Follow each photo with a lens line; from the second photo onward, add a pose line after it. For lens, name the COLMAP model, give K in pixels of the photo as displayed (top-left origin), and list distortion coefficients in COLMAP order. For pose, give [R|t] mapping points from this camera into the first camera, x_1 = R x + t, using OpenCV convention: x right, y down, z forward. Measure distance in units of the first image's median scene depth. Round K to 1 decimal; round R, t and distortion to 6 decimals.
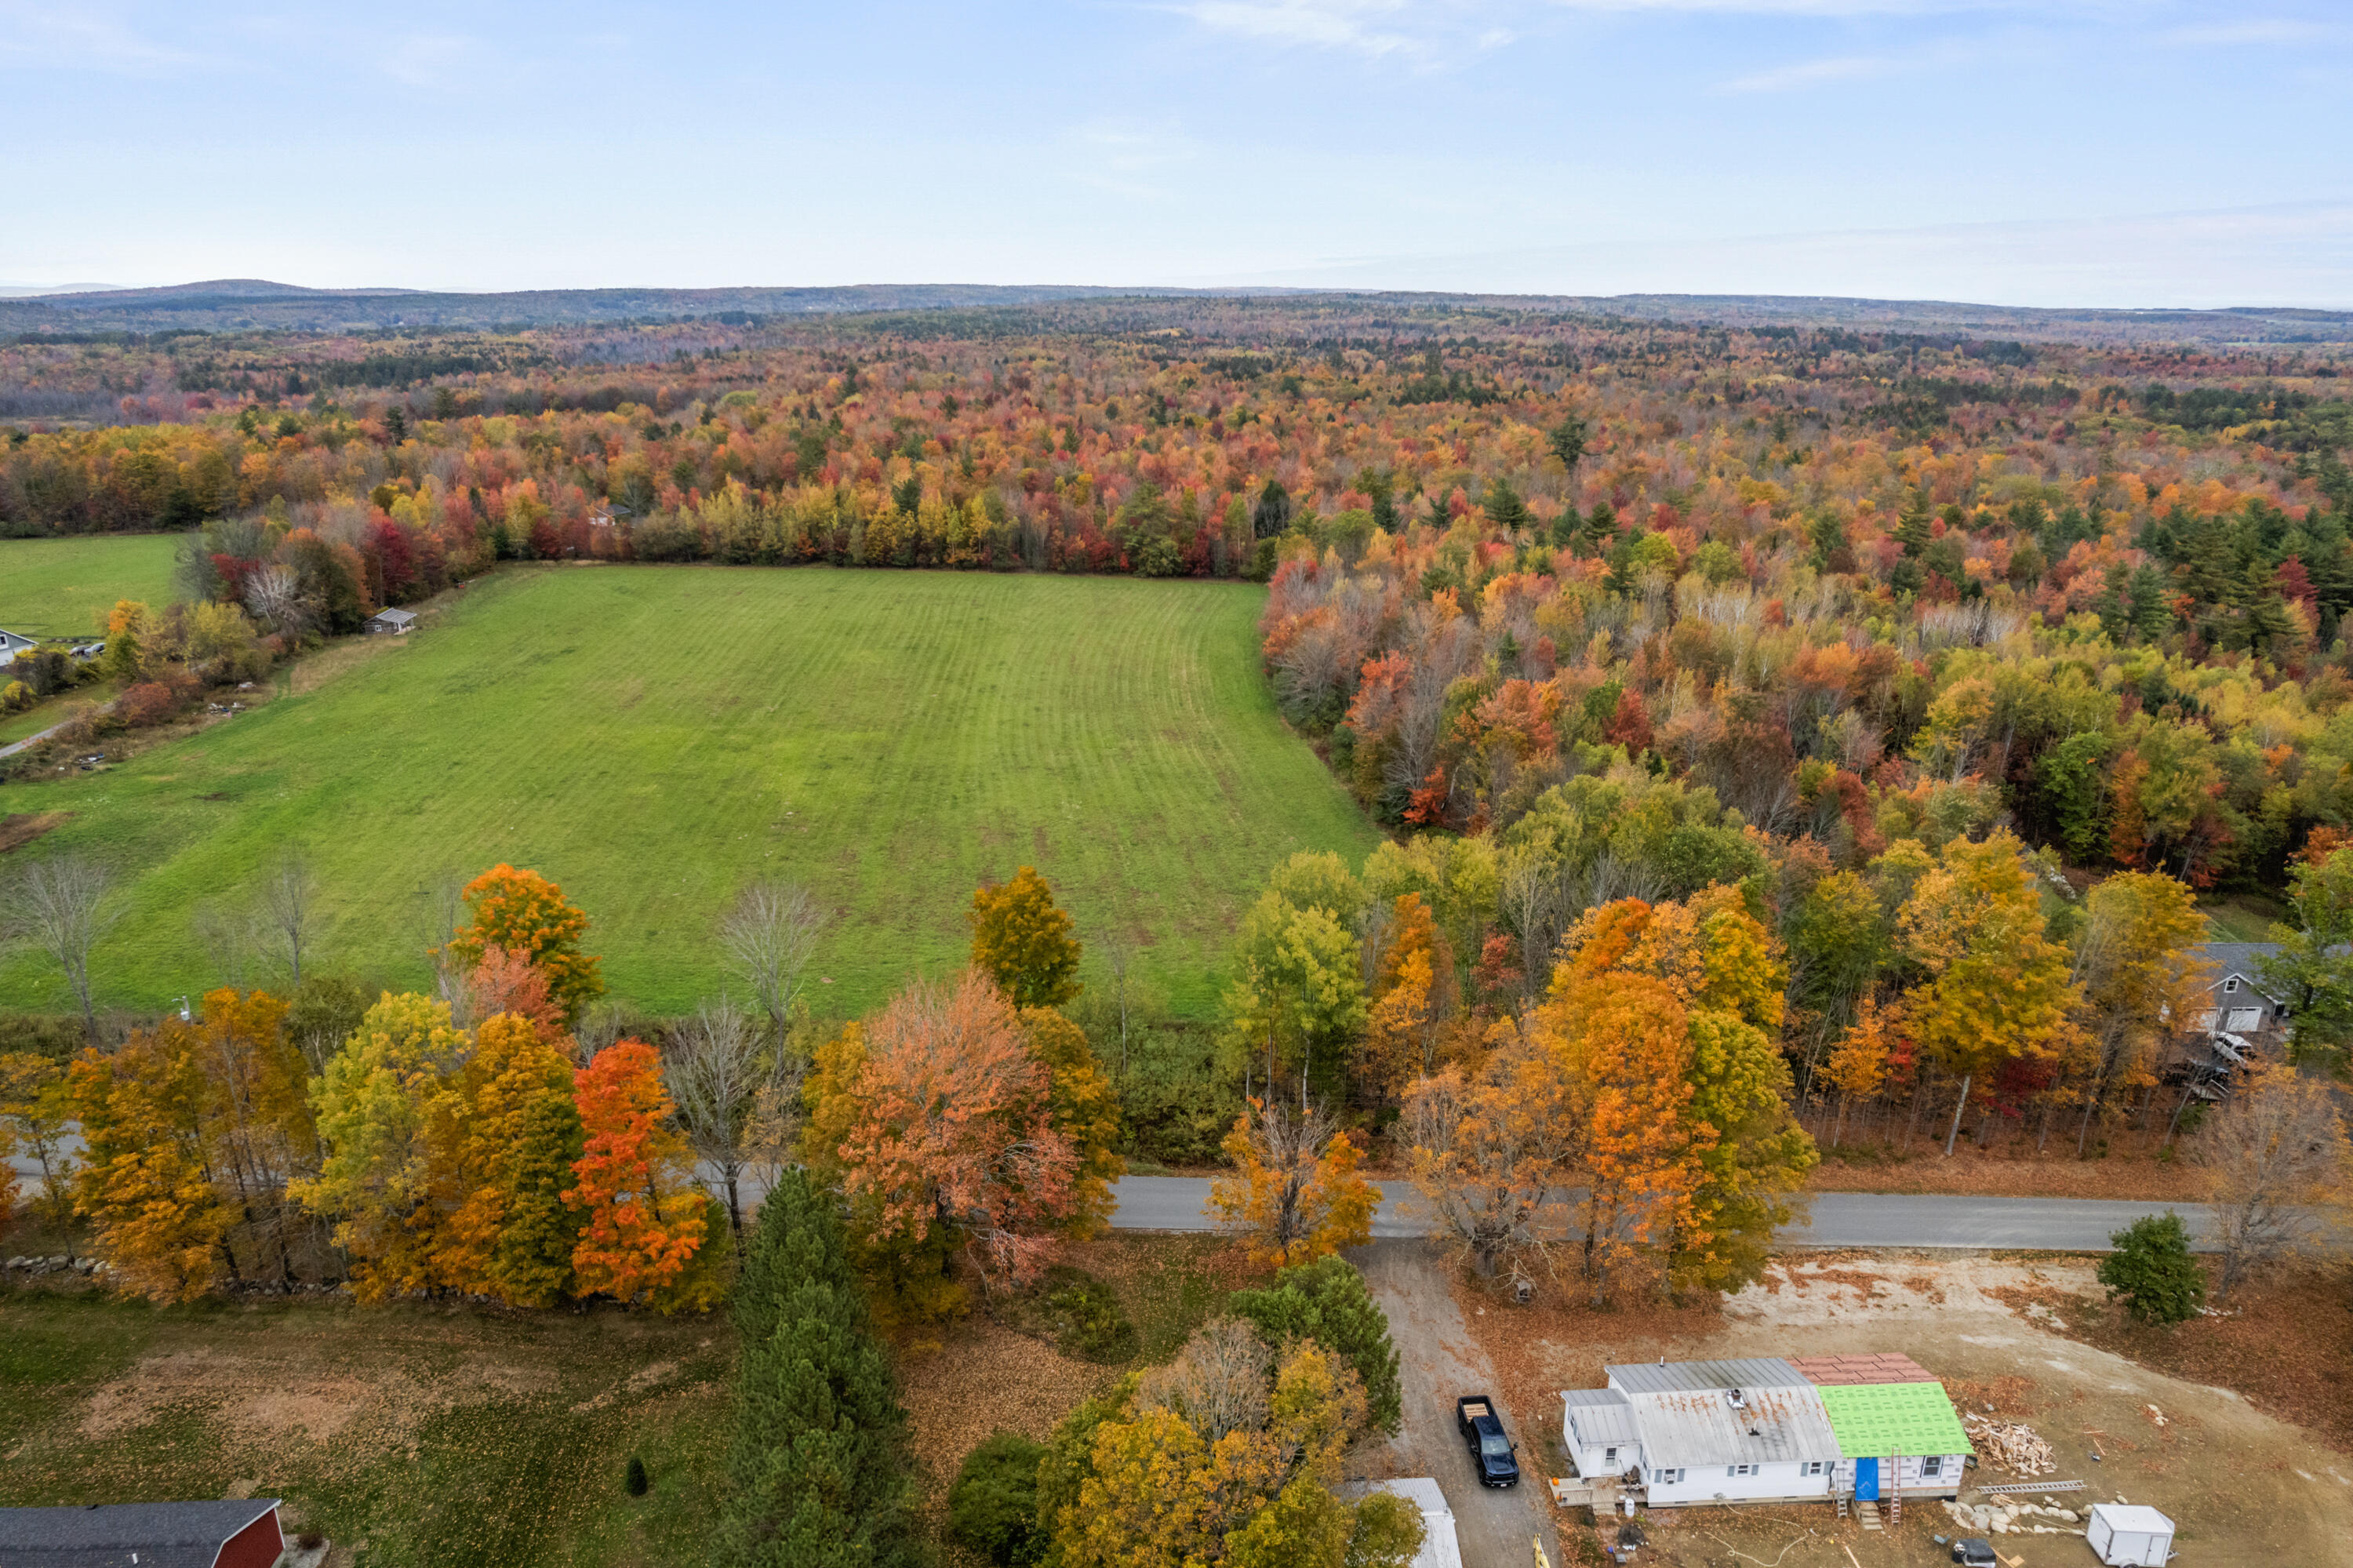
lens RADIAL K [[1506.6, 0, 1176.5], [0, 1506.6, 784.0], [0, 0, 1]] dist [-0.069667, 0.062195]
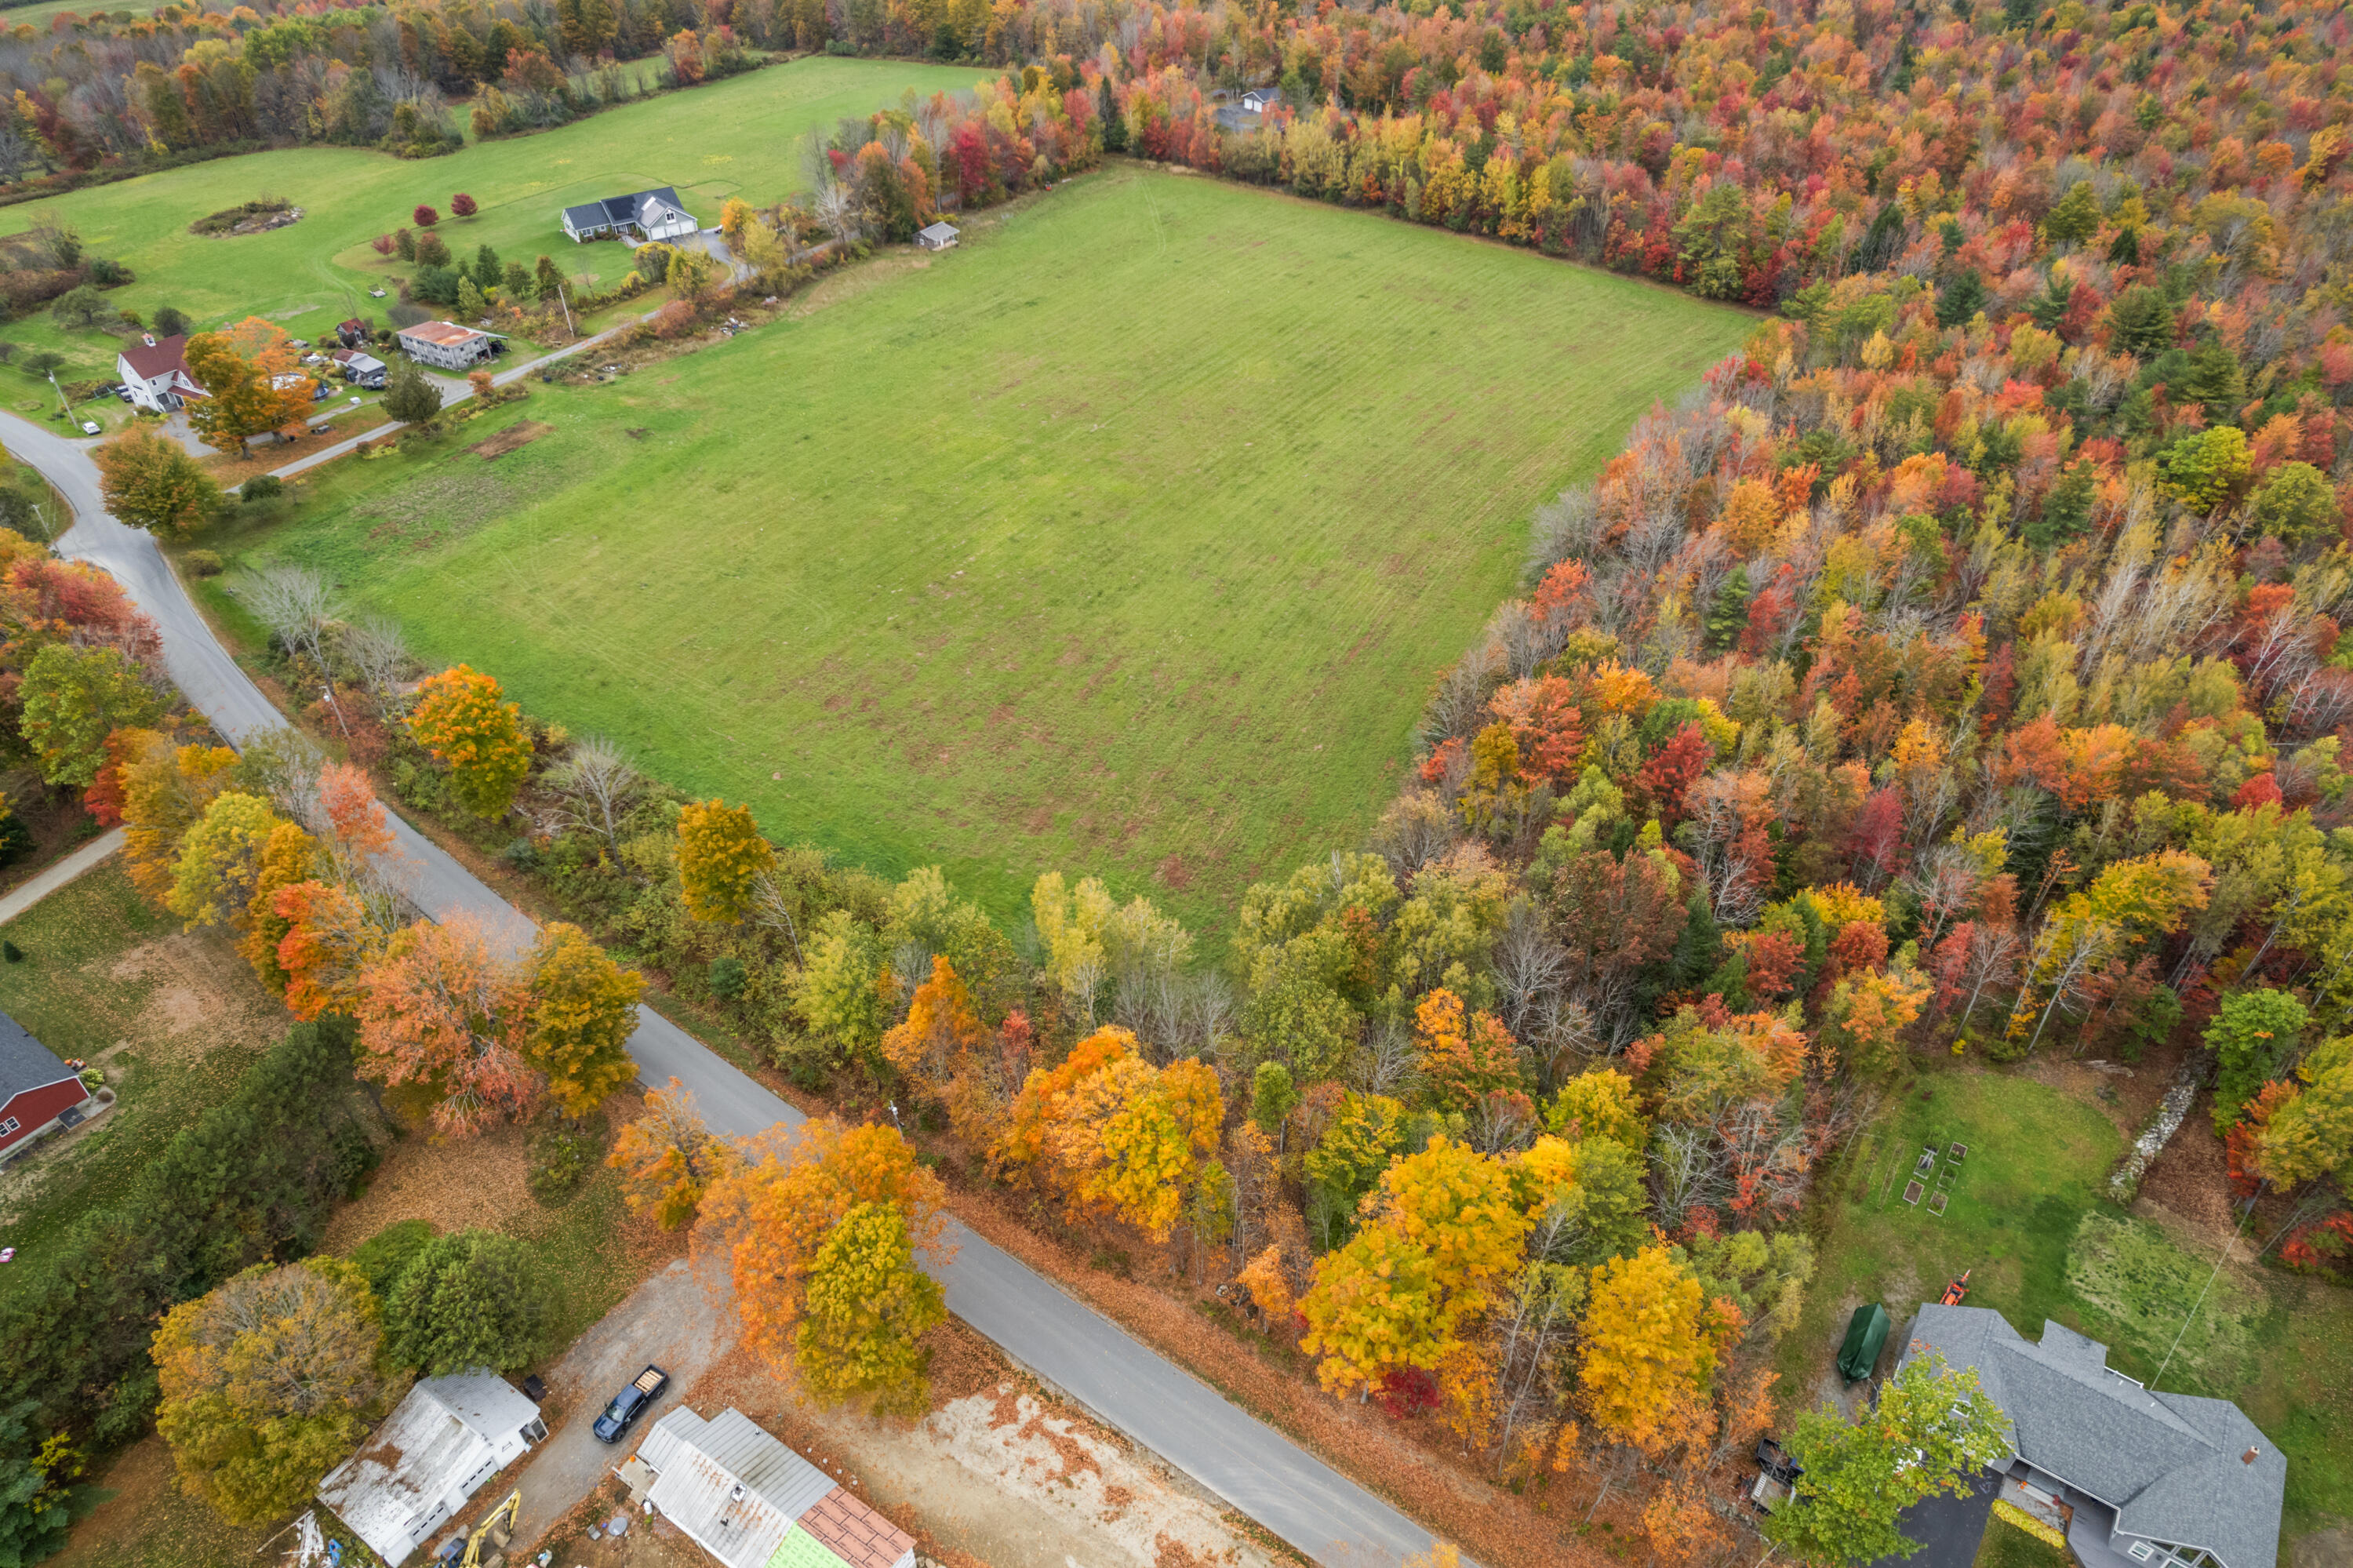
lens RADIAL K [[1516.1, 0, 1185.4], [0, 1516.1, 736.6], [0, 0, 1]] dist [-0.073946, 0.060479]
pose [[0.811681, 0.341671, -0.473746, 0.305217], [-0.181066, 0.918296, 0.352061, -0.196334], [0.555328, -0.199982, 0.807228, 0.093048]]
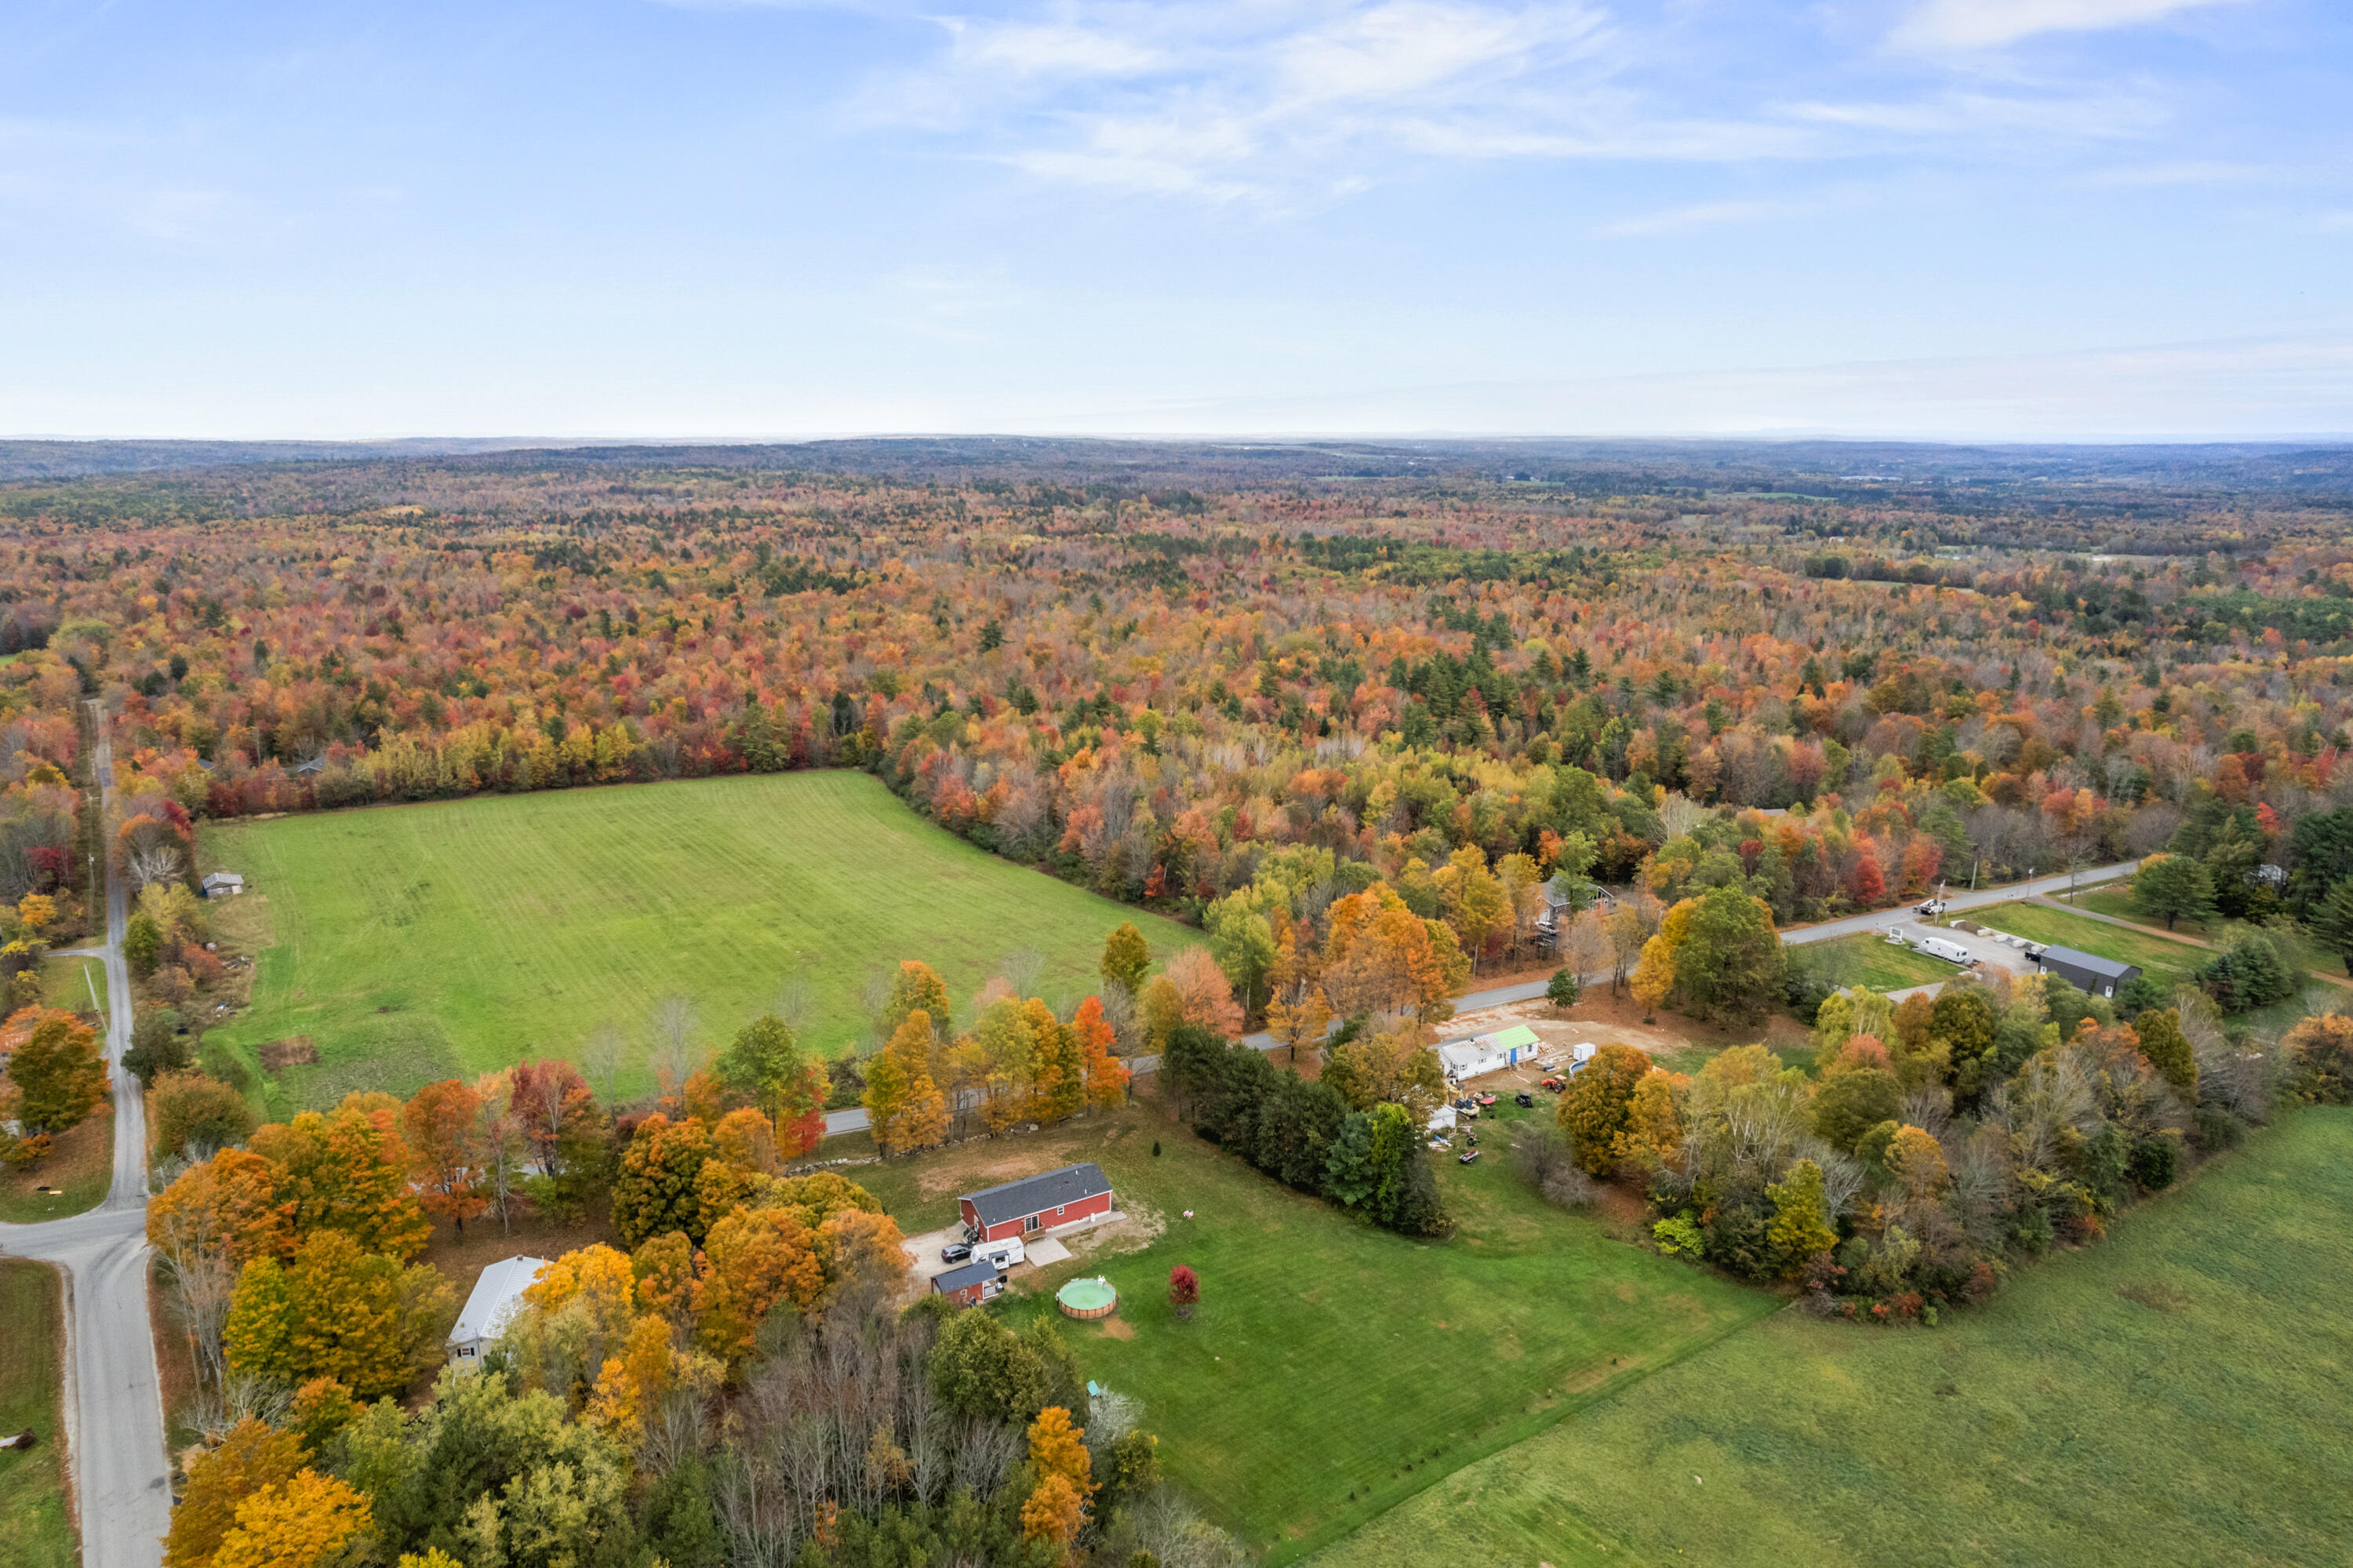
lens RADIAL K [[1506.6, 0, 1176.5], [0, 1506.6, 784.0], [0, 0, 1]] dist [-0.069667, 0.062195]
pose [[0.871351, -0.116891, 0.476533, -0.415939], [0.159609, 0.985913, -0.050009, -0.008061], [-0.463974, 0.119634, 0.877733, -0.387824]]
